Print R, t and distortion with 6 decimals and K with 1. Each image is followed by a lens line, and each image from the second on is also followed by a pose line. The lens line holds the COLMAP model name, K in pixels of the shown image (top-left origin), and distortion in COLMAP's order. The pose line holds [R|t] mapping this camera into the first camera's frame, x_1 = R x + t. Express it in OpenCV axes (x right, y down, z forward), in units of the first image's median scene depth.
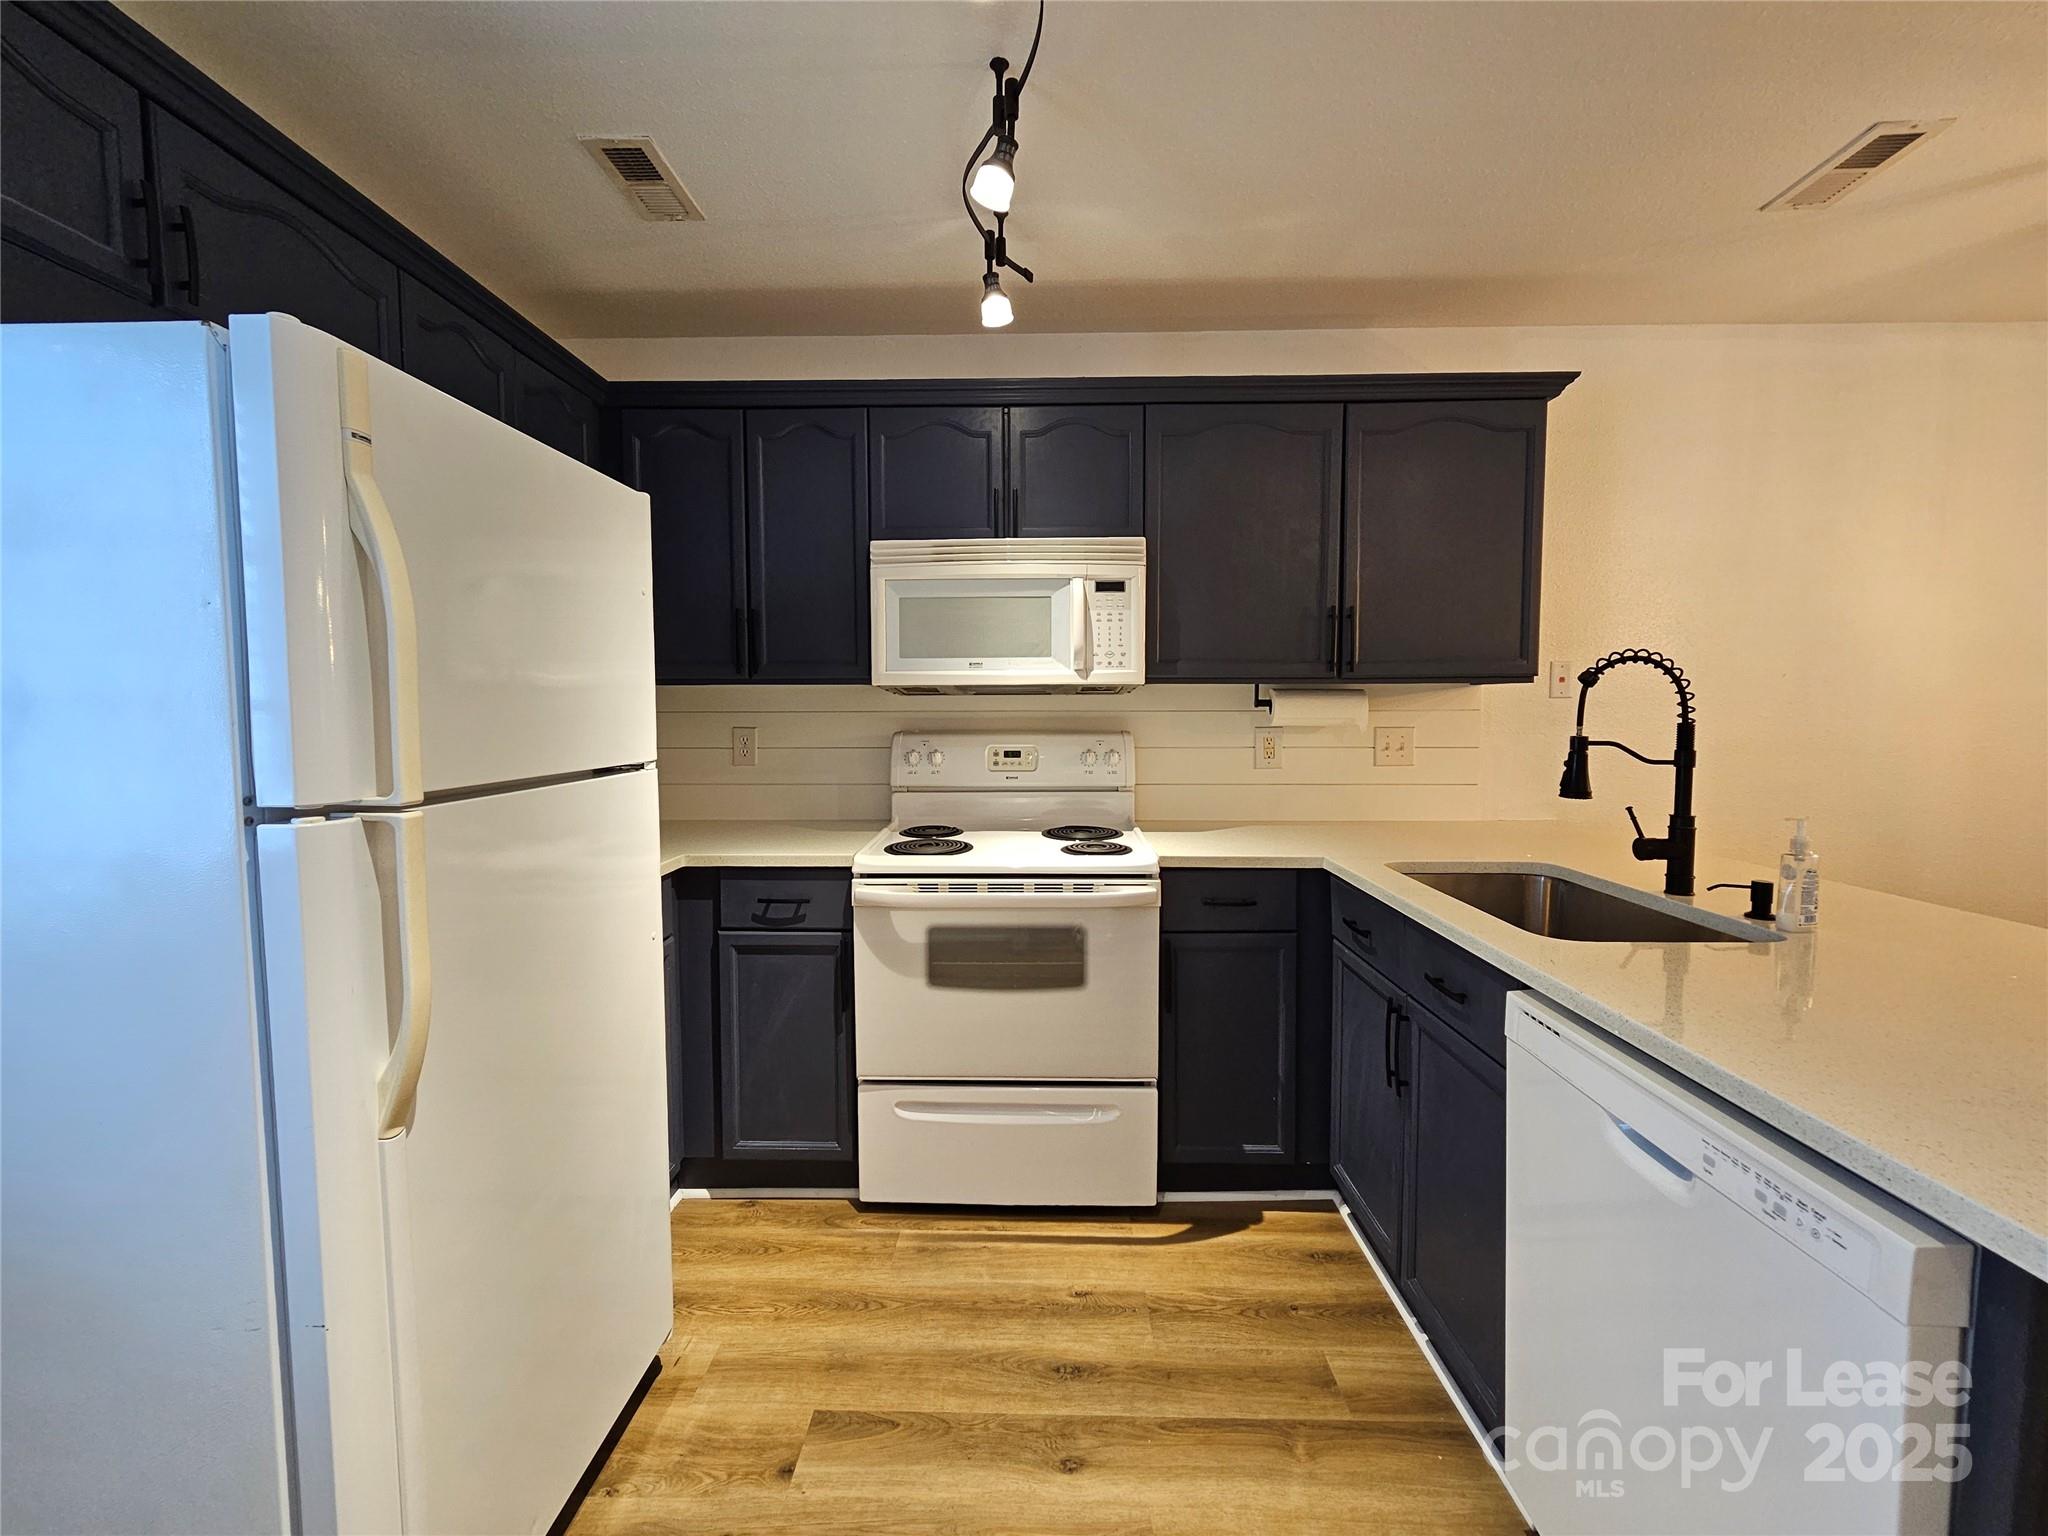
lens RADIAL K [[837.8, 0, 1023.4], [0, 837.8, 767.6], [0, 0, 1]] dist [-0.002042, 0.000442]
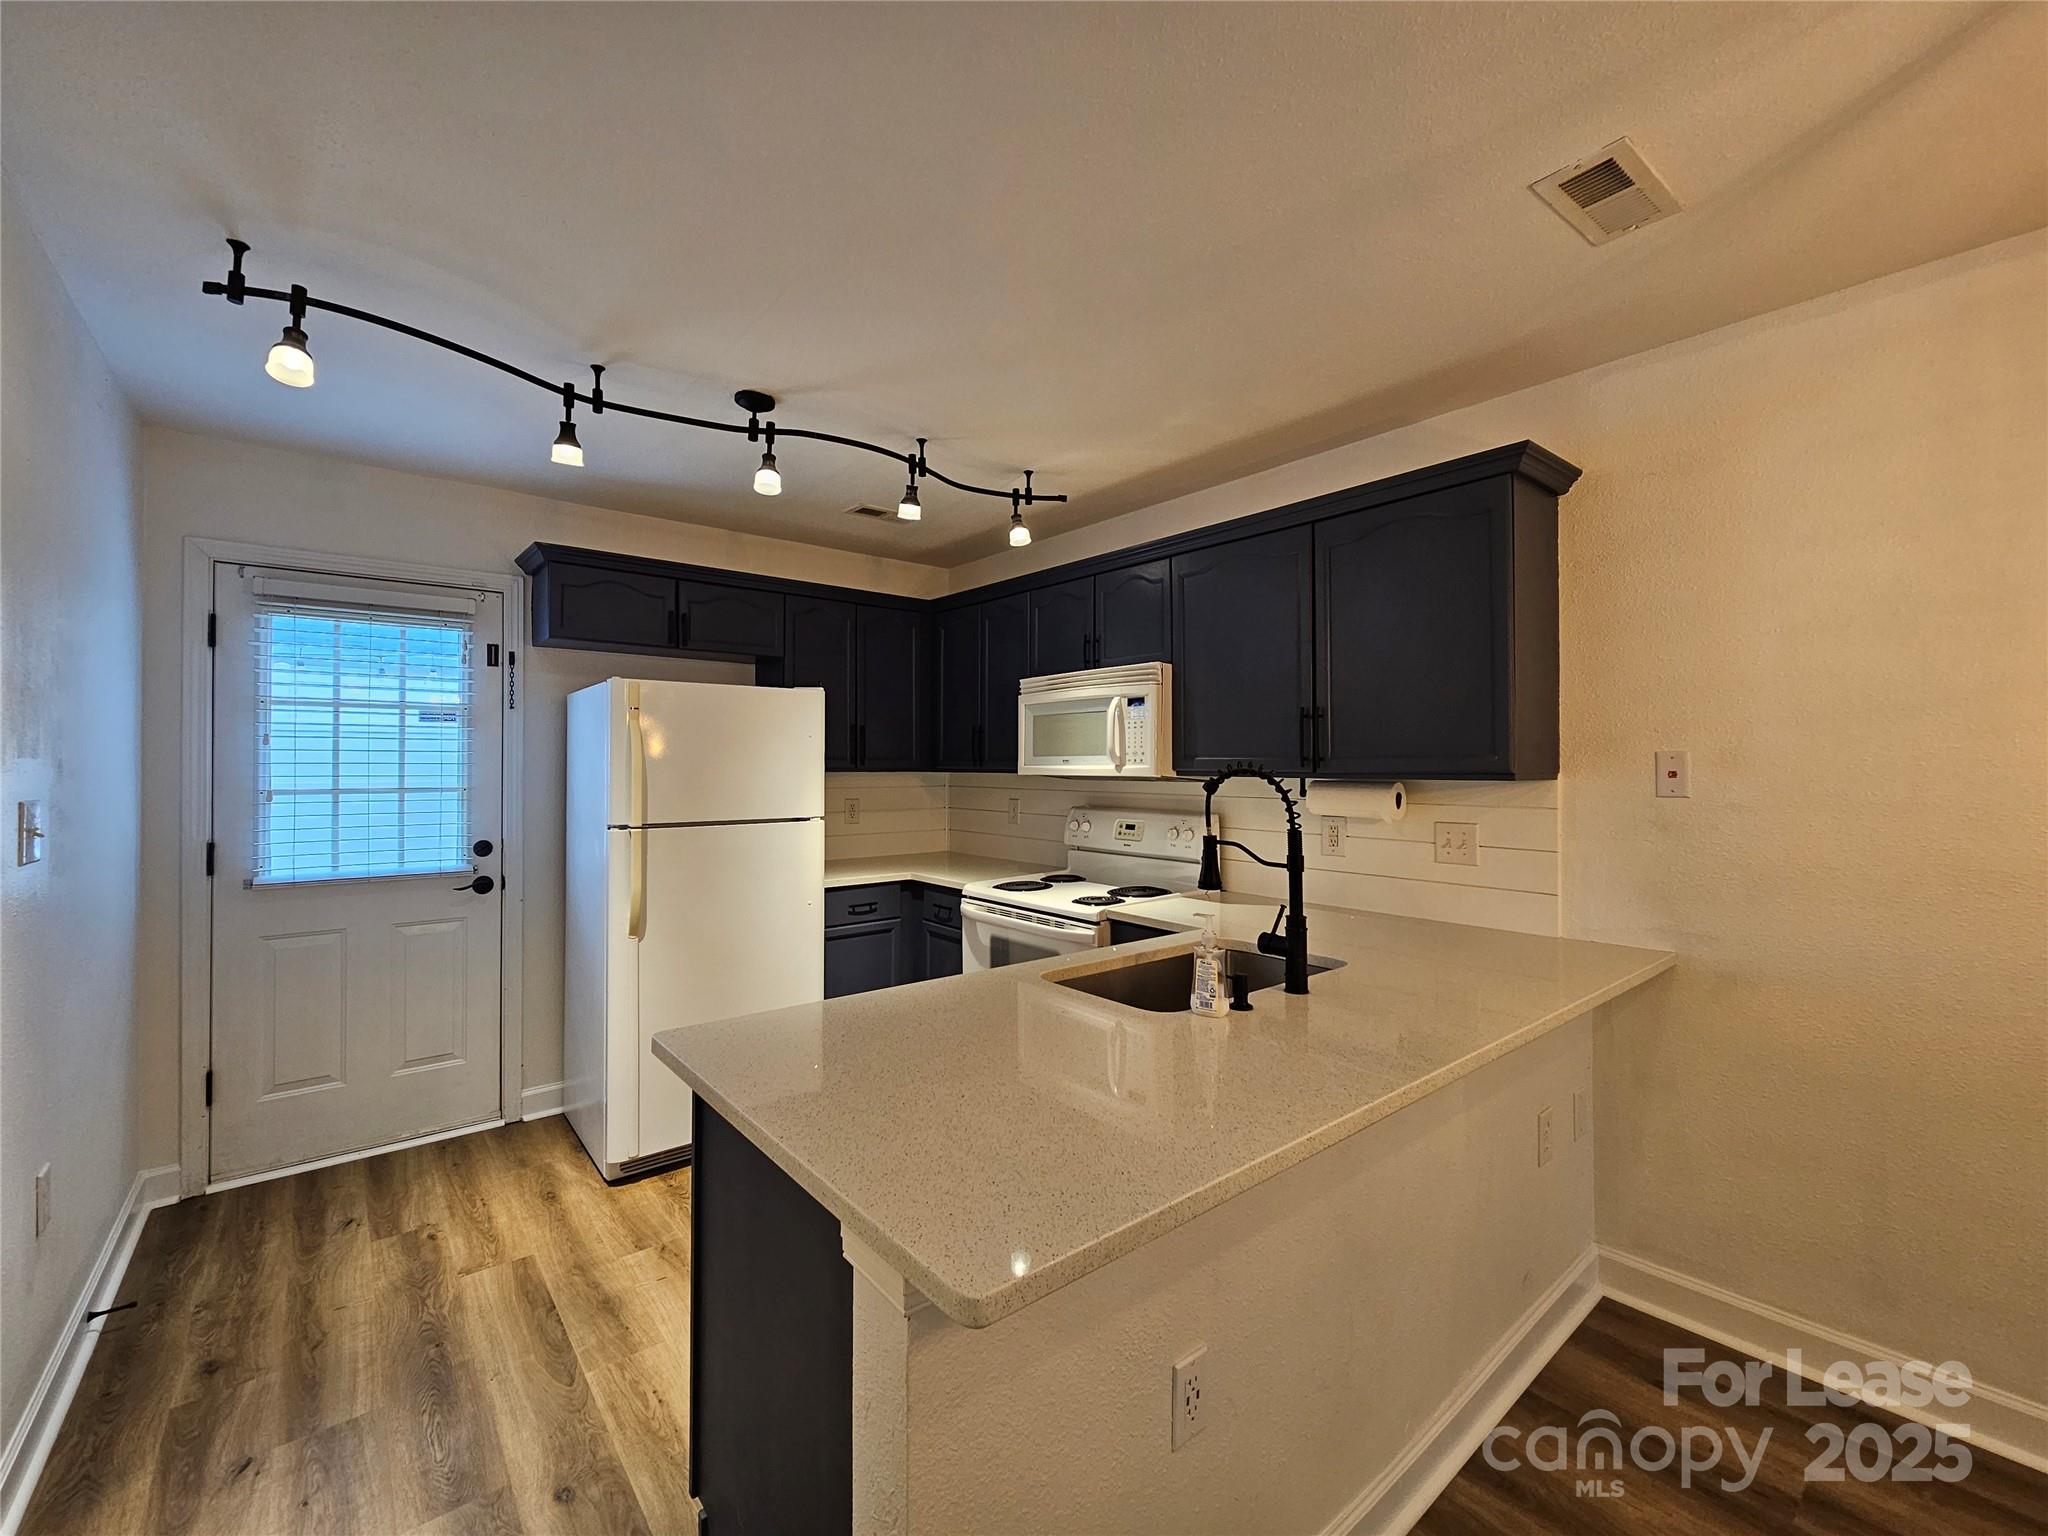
lens RADIAL K [[837.8, 0, 1022.3], [0, 837.8, 762.8], [0, 0, 1]] dist [-0.002042, 0.000442]
pose [[0.653897, 0.001851, -0.756581, 0.968094], [-0.060960, 0.996875, -0.050248, -0.044931], [0.754123, 0.078978, 0.651967, 0.025876]]
